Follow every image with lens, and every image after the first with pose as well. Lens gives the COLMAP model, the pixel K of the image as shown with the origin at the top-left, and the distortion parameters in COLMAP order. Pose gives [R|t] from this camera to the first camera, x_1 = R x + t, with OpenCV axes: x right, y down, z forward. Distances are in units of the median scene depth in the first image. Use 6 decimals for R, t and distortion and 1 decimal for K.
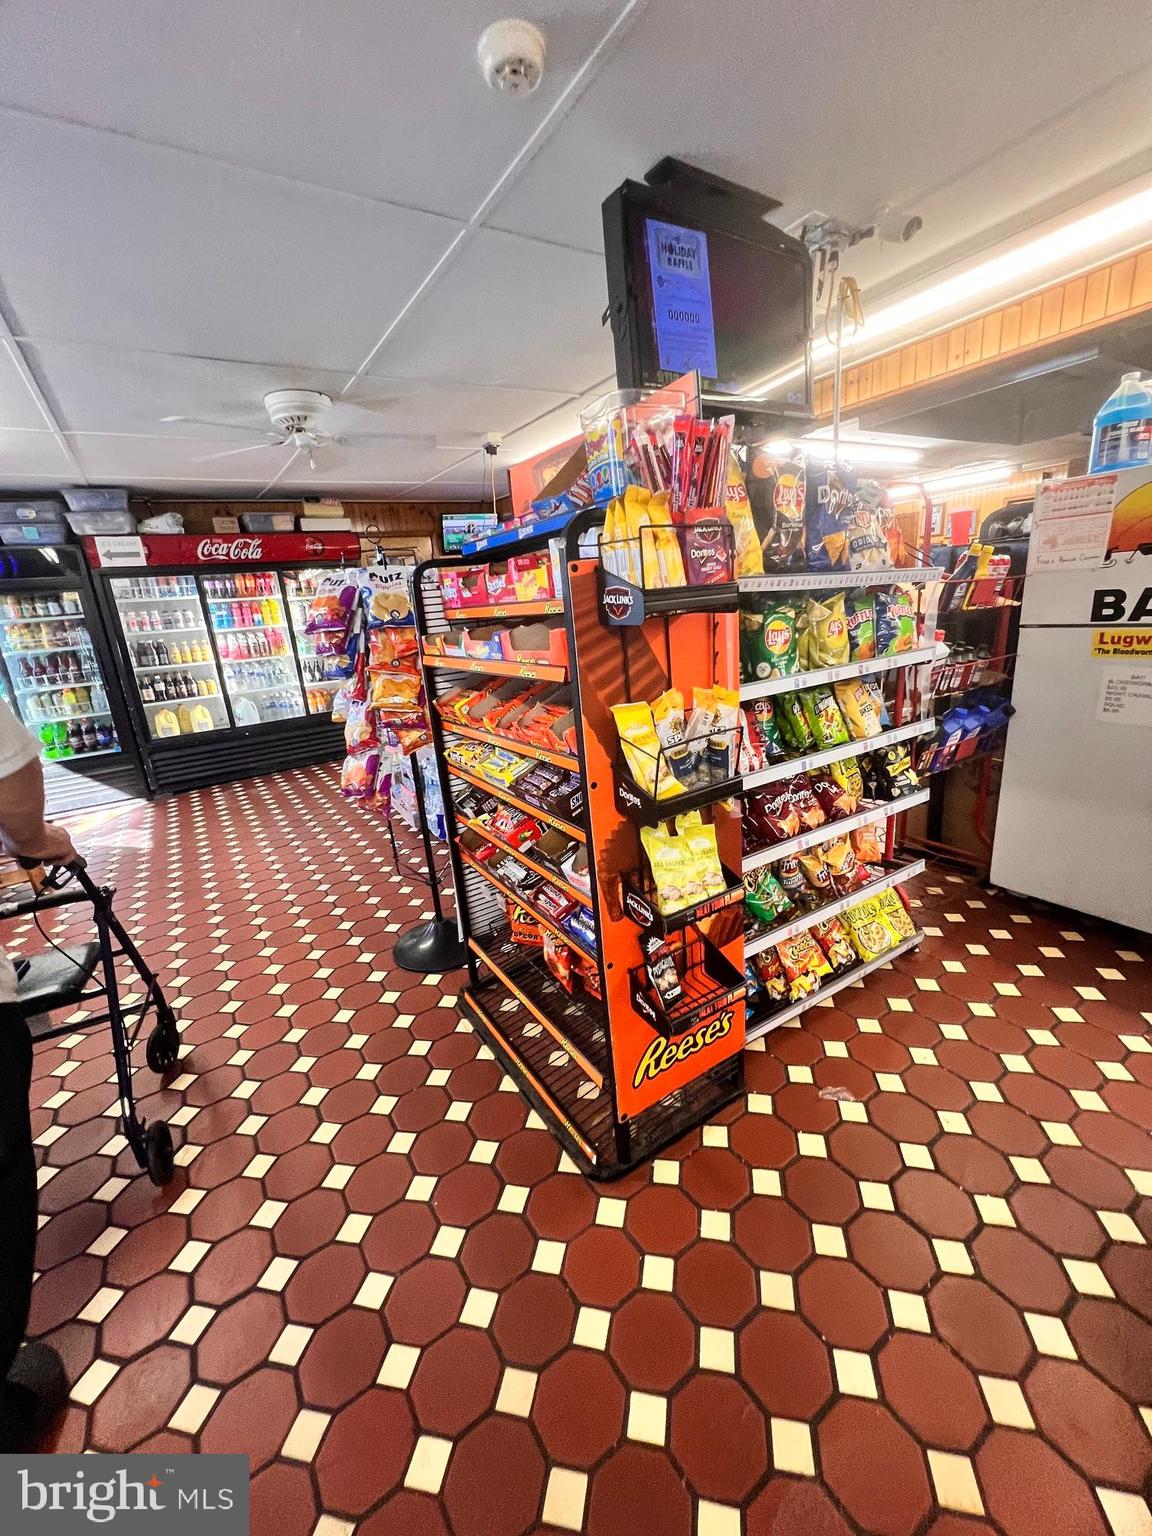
lens RADIAL K [[621.2, 0, 573.5], [0, 621.2, 772.3], [0, 0, 1]] dist [-0.001841, -0.000260]
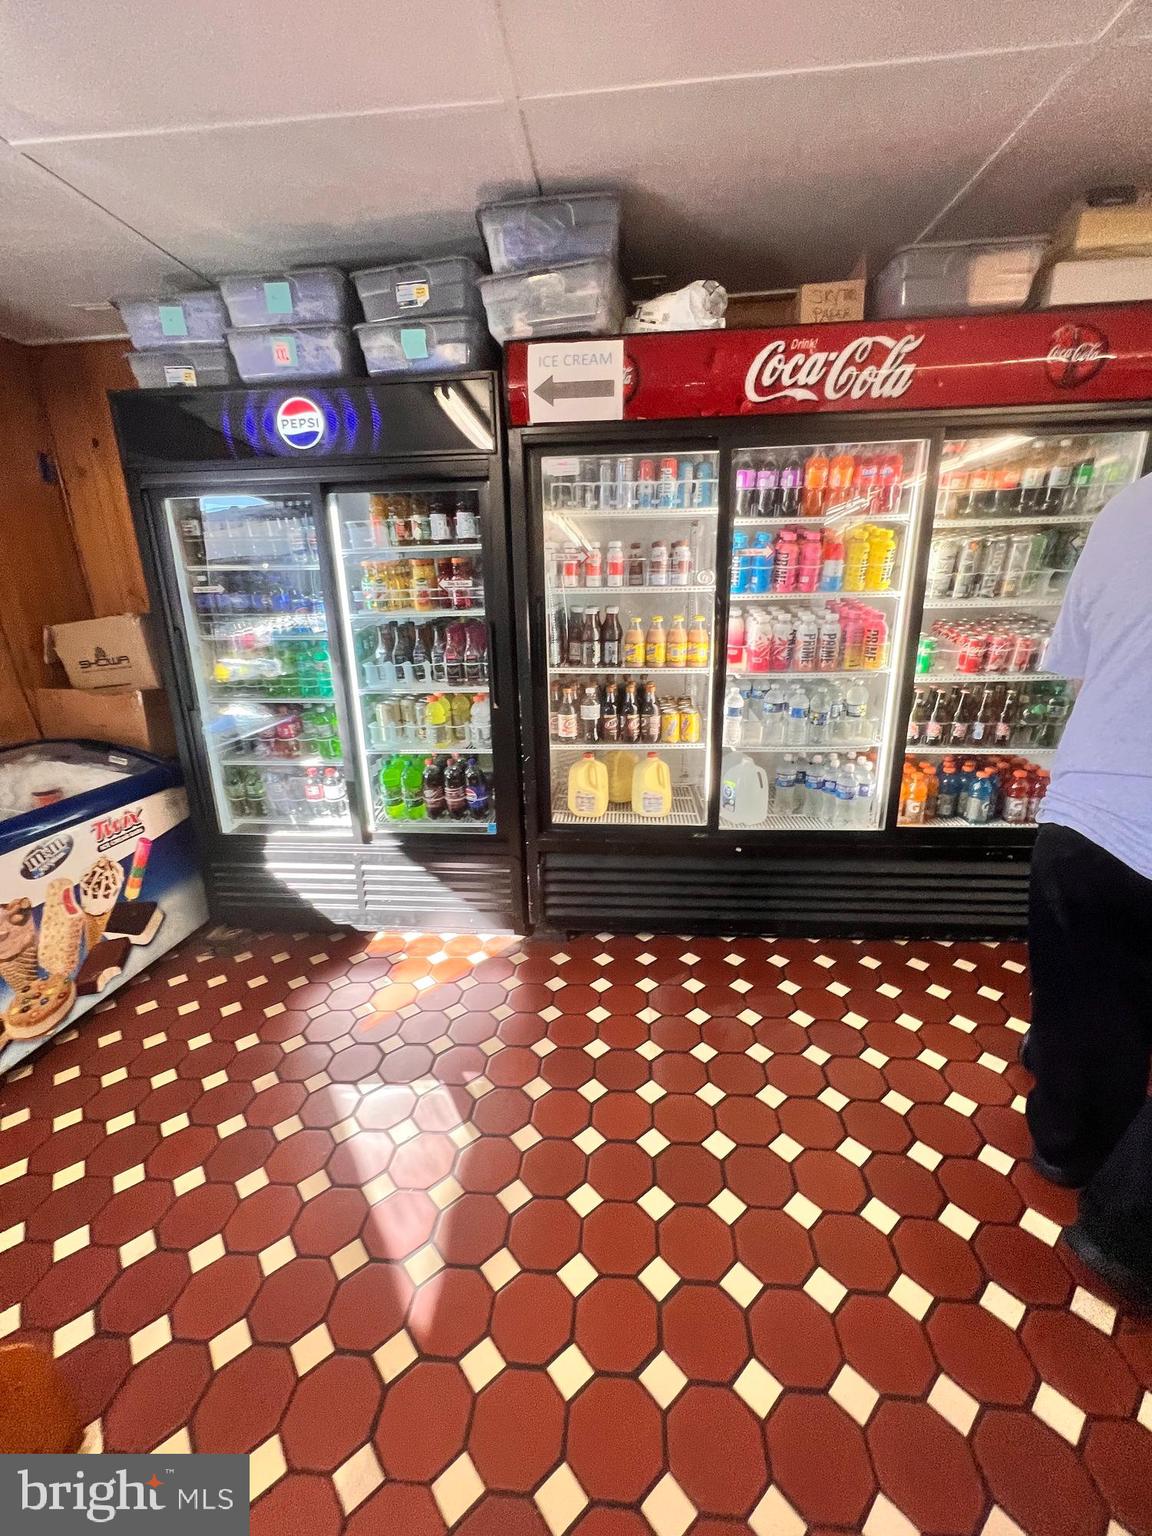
lens RADIAL K [[621.2, 0, 573.5], [0, 621.2, 772.3], [0, 0, 1]] dist [-0.001841, -0.000260]
pose [[0.793419, 0.222910, -0.566390, -0.414863], [-0.205159, 0.974015, 0.095942, -0.137907], [0.573058, 0.040077, 0.818534, 0.631433]]
